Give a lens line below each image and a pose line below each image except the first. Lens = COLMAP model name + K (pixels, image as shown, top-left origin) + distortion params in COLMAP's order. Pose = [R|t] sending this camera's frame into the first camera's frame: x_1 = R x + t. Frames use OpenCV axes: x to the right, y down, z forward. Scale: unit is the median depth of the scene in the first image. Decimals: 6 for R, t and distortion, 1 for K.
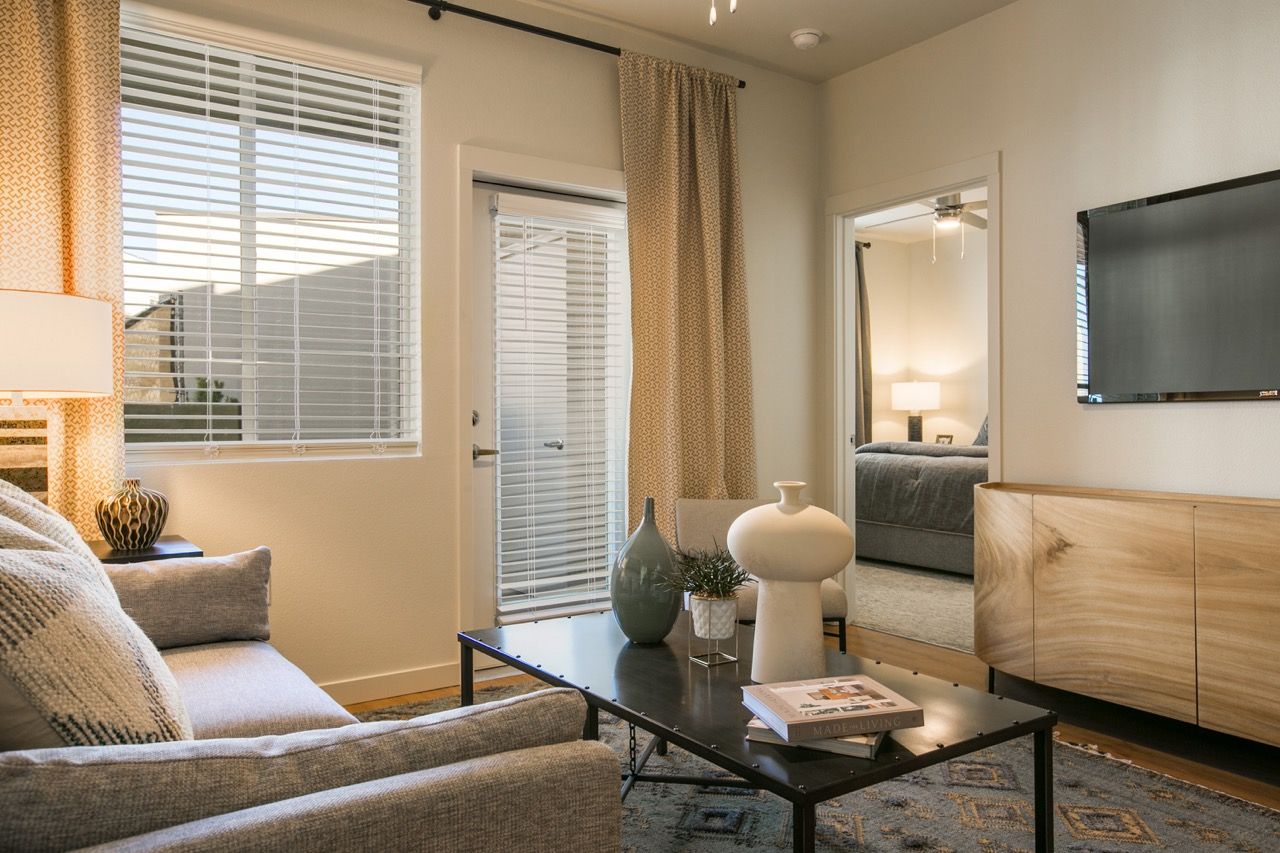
lens RADIAL K [[939.6, 0, 639.1], [0, 939.6, 429.8], [0, 0, 1]] dist [-0.002360, -0.000899]
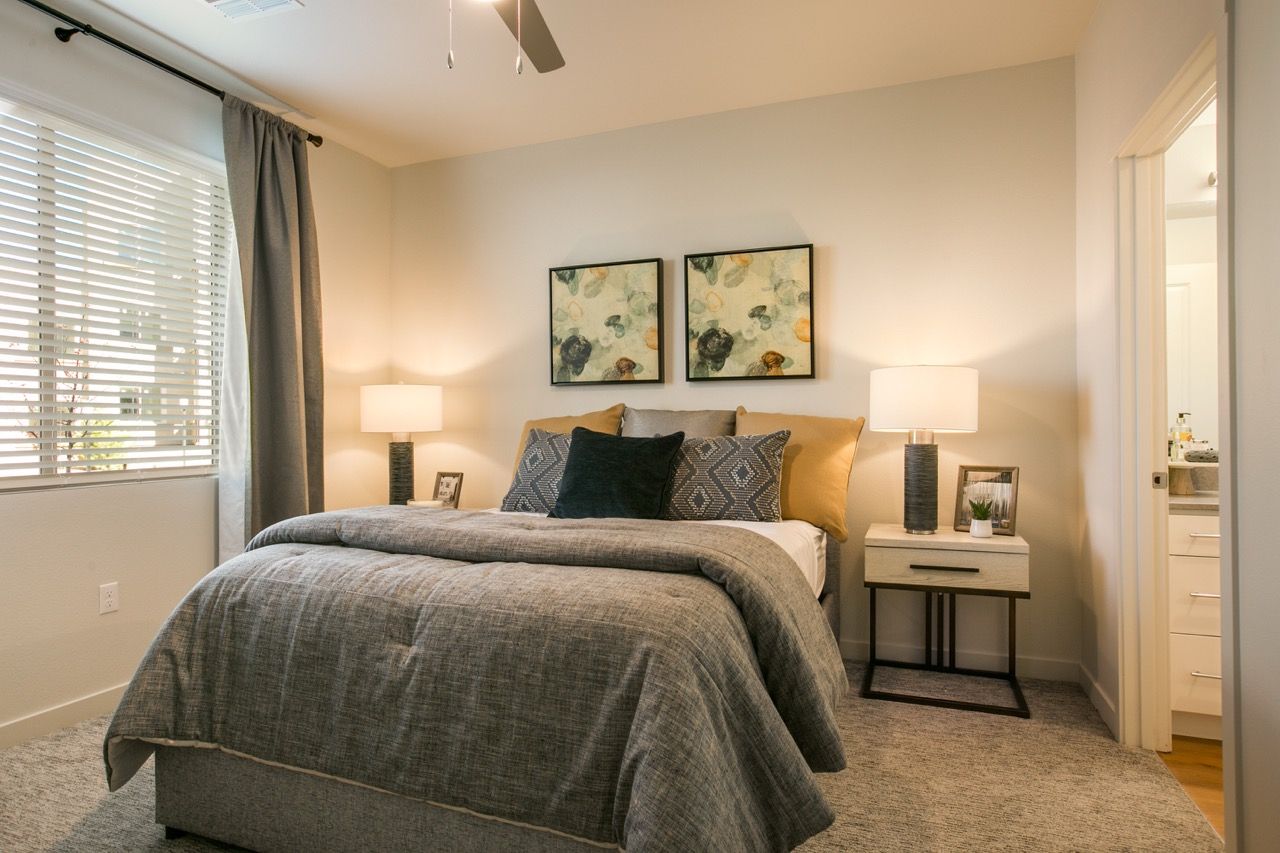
lens RADIAL K [[614.1, 0, 640.0], [0, 614.1, 426.5], [0, 0, 1]] dist [-0.049445, 0.017316]
pose [[0.789527, -0.000915, 0.613715, 0.201581], [0.006103, 0.999961, -0.006361, -0.023891], [-0.613685, 0.008767, 0.789502, 0.687562]]
